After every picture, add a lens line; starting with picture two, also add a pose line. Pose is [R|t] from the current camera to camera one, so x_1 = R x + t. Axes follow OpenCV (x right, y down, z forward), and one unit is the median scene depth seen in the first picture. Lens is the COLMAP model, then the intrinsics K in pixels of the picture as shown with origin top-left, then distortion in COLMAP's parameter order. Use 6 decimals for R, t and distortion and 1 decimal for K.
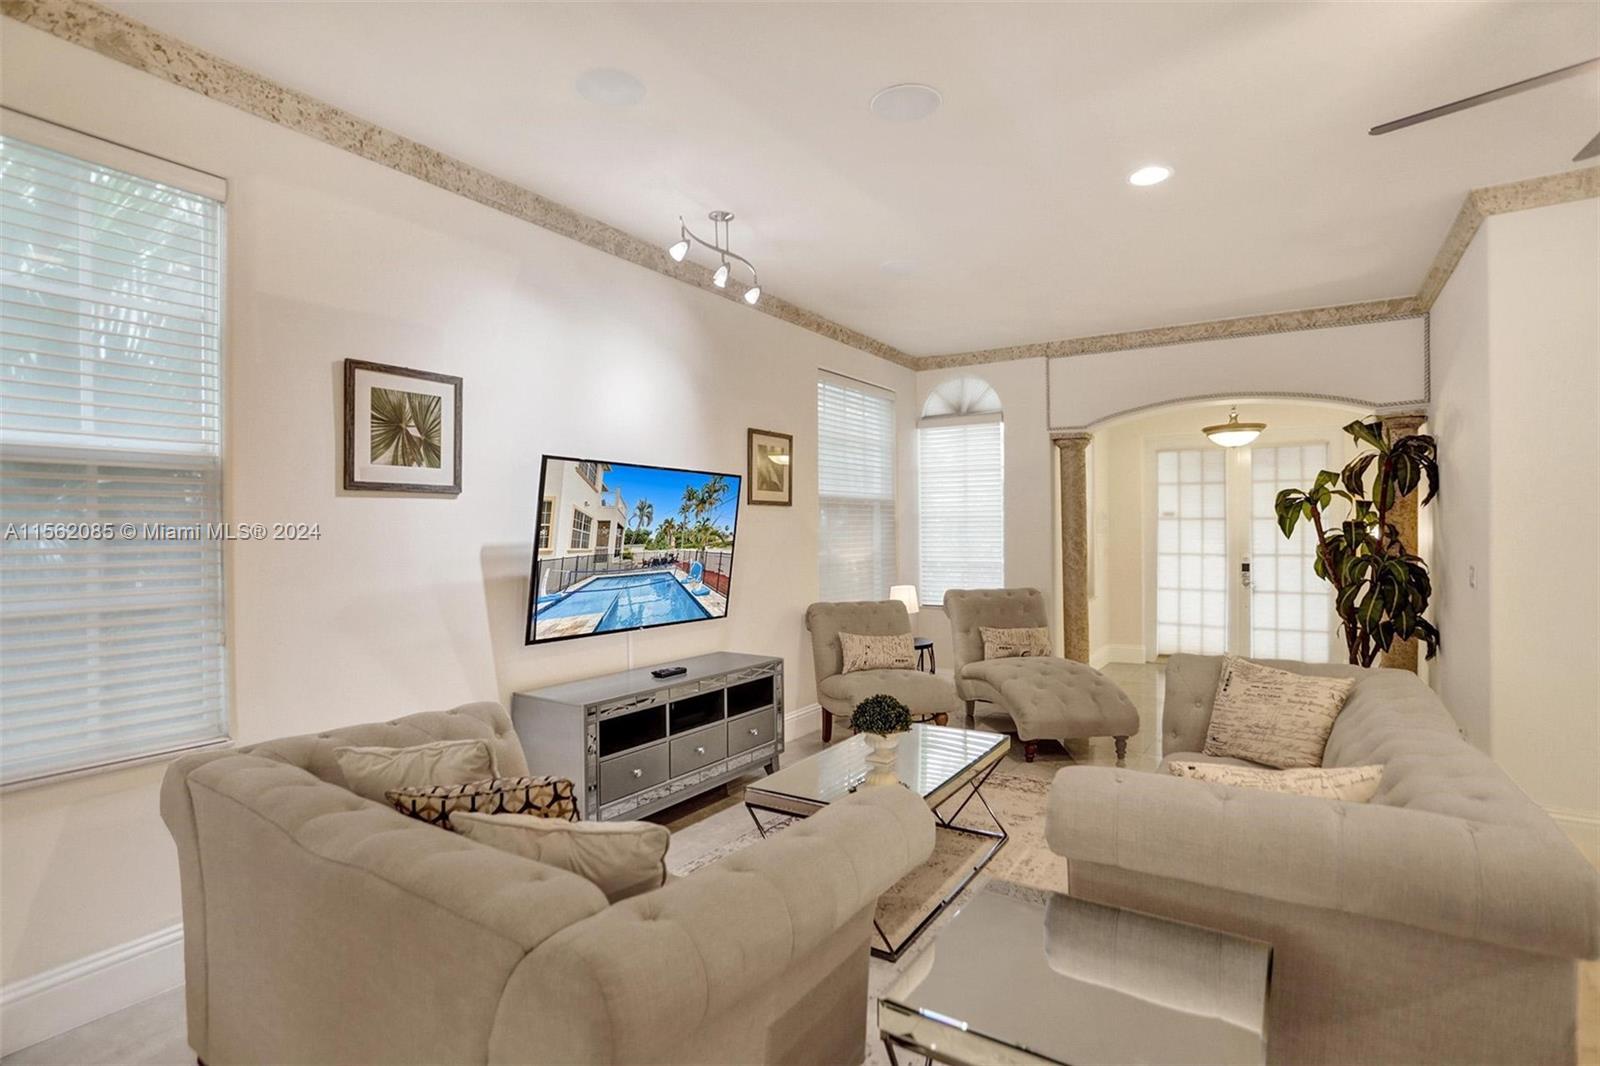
lens RADIAL K [[797.4, 0, 789.6], [0, 797.4, 536.6], [0, 0, 1]] dist [-0.054465, 0.021101]
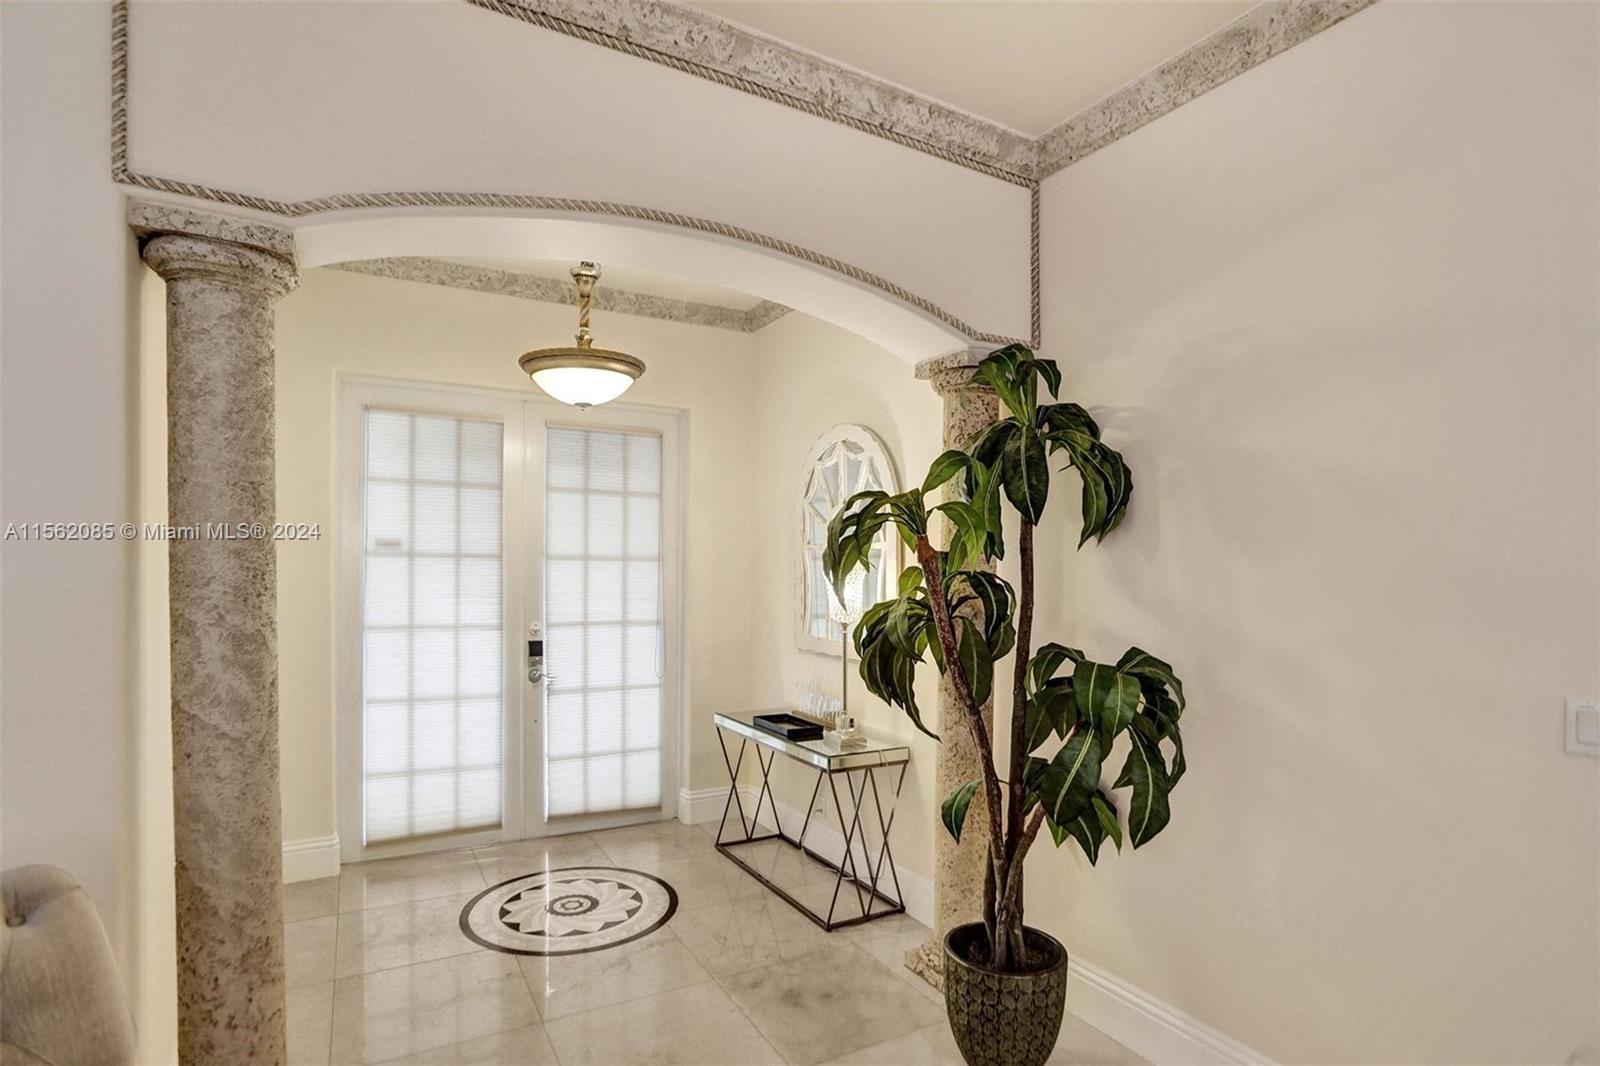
lens RADIAL K [[797.4, 0, 799.9], [0, 797.4, 571.0], [0, 0, 1]] dist [-0.054465, 0.021101]
pose [[0.444744, 0.004648, 0.895646, 0.186973], [-0.002984, 0.999989, -0.003708, -0.012549], [-0.895653, -0.001023, 0.444753, 0.634083]]
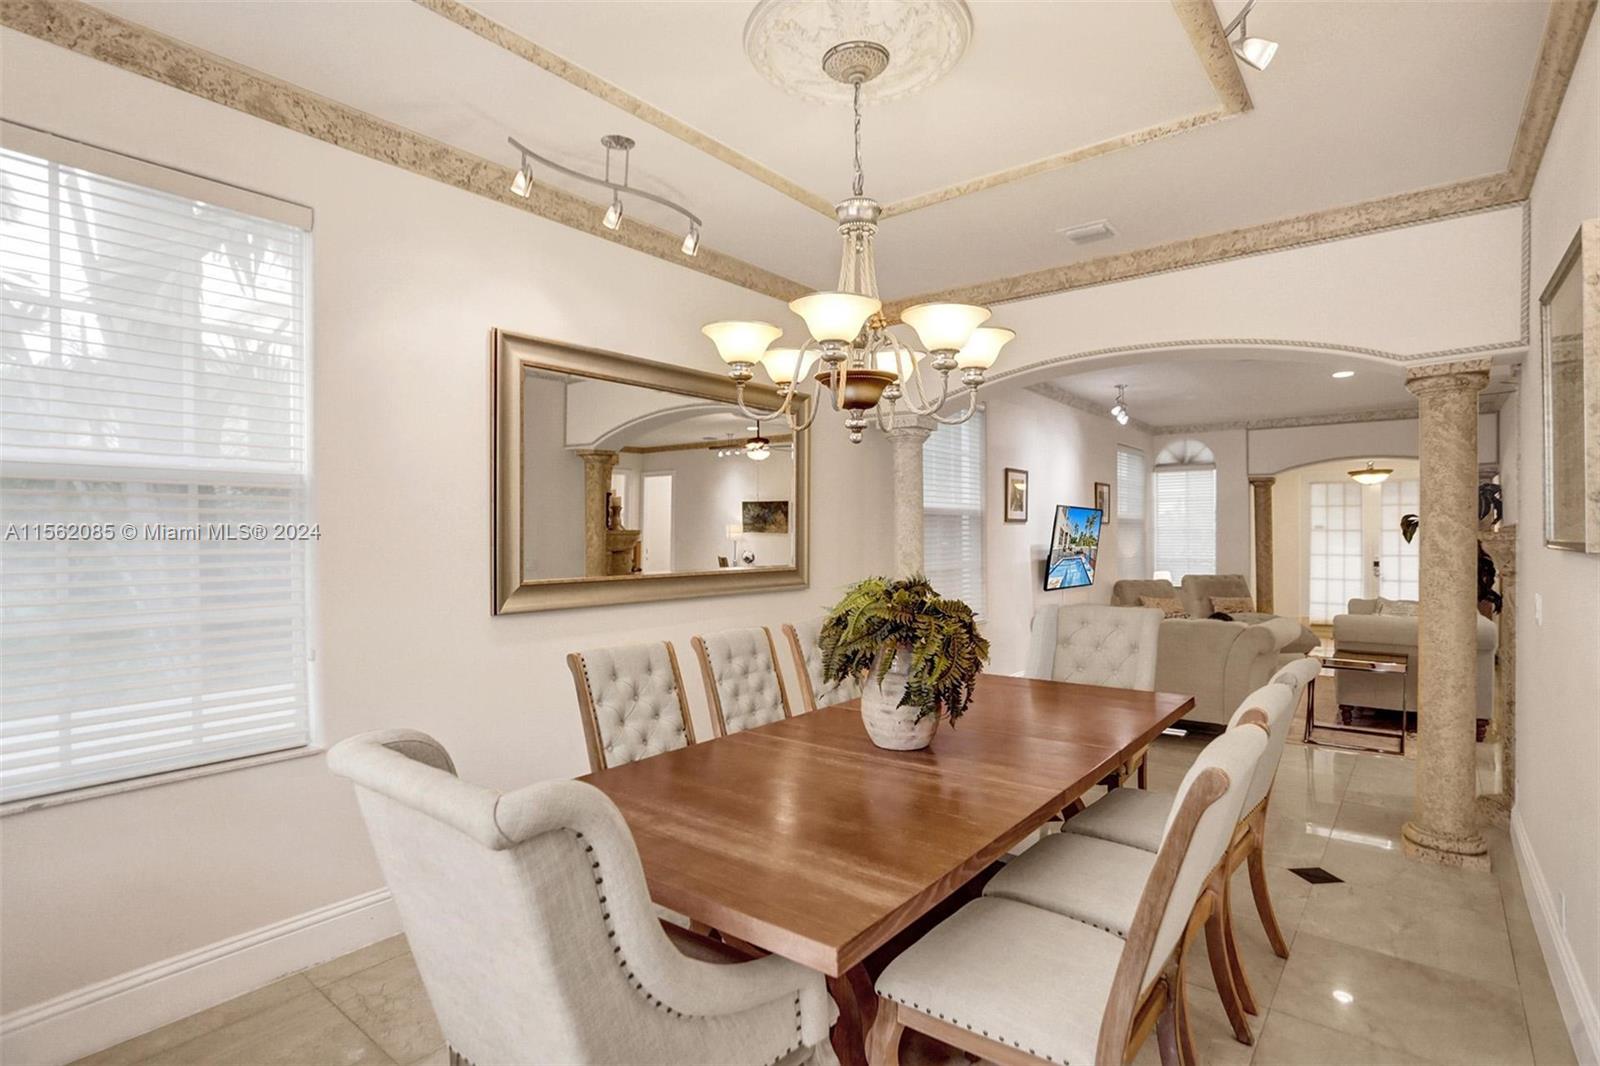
lens RADIAL K [[797.4, 0, 762.8], [0, 797.4, 548.8], [0, 0, 1]] dist [-0.054465, 0.021101]
pose [[0.992621, 0.001548, -0.121245, -0.405701], [-0.001143, 0.999994, 0.003407, 0.008279], [0.121249, -0.003244, 0.992617, -0.616817]]
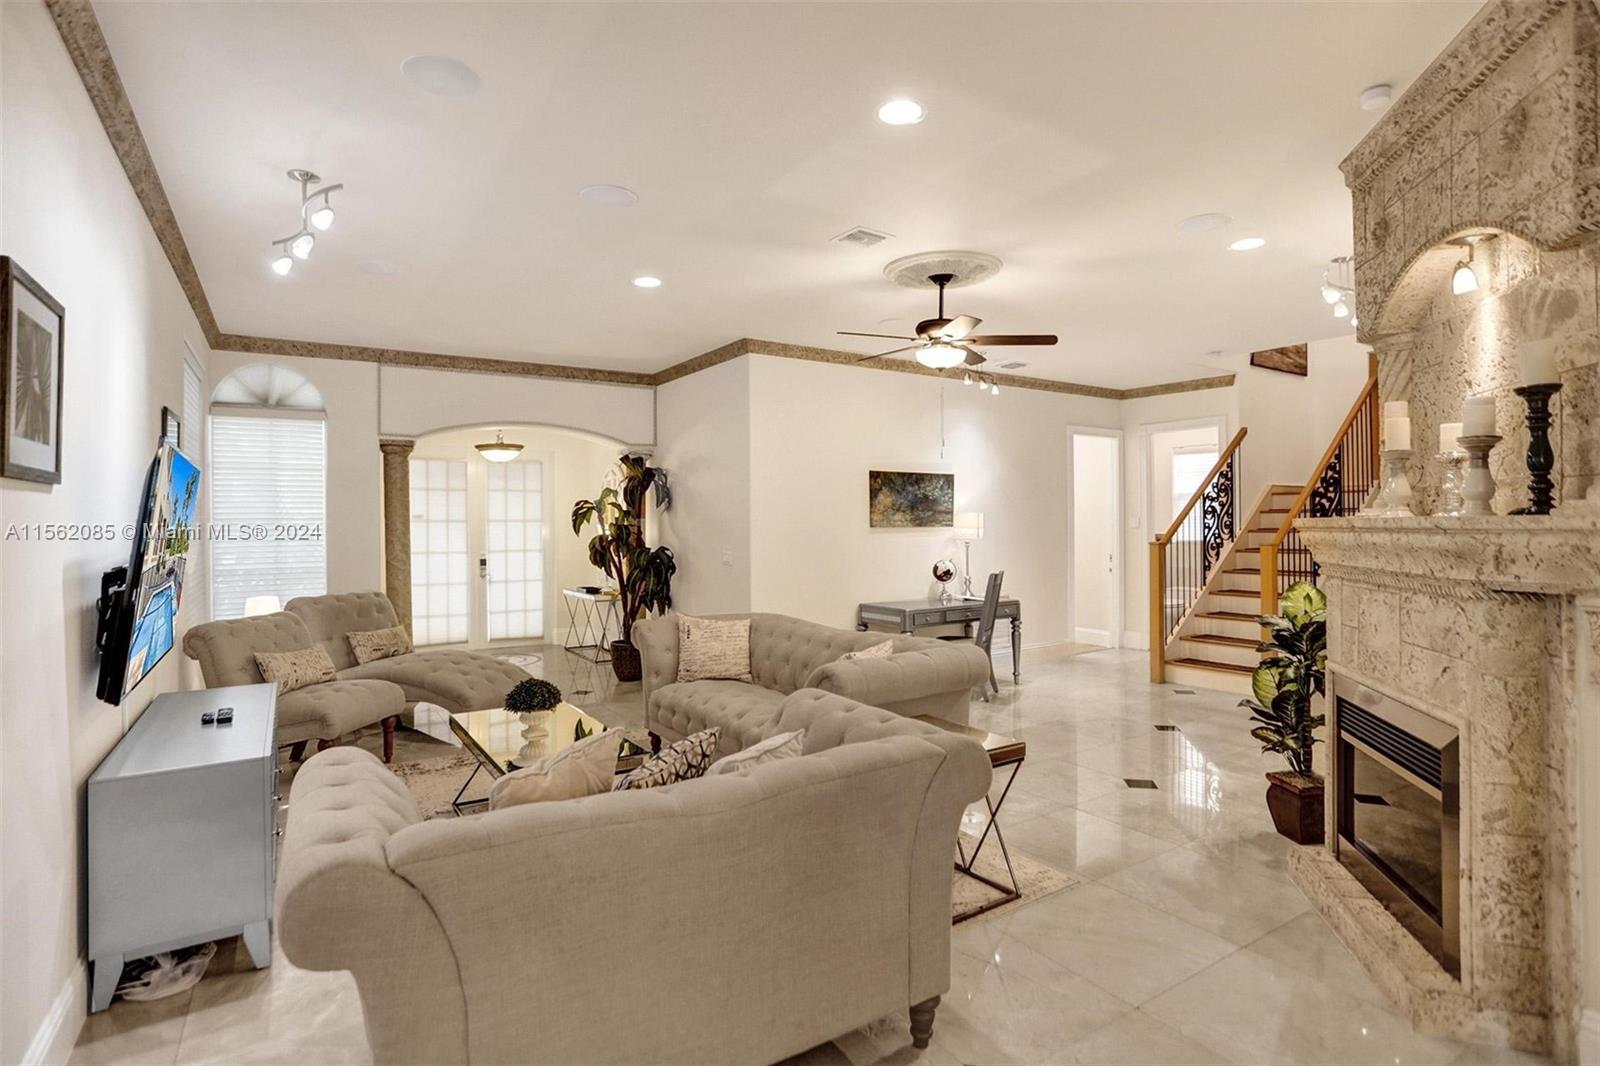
lens RADIAL K [[797.4, 0, 801.7], [0, 797.4, 513.0], [0, 0, 1]] dist [-0.054465, 0.021101]
pose [[0.394776, 0.012671, 0.918690, -0.349837], [0.014418, 0.999696, -0.019984, -0.004520], [-0.918664, 0.021135, 0.394474, 0.087861]]
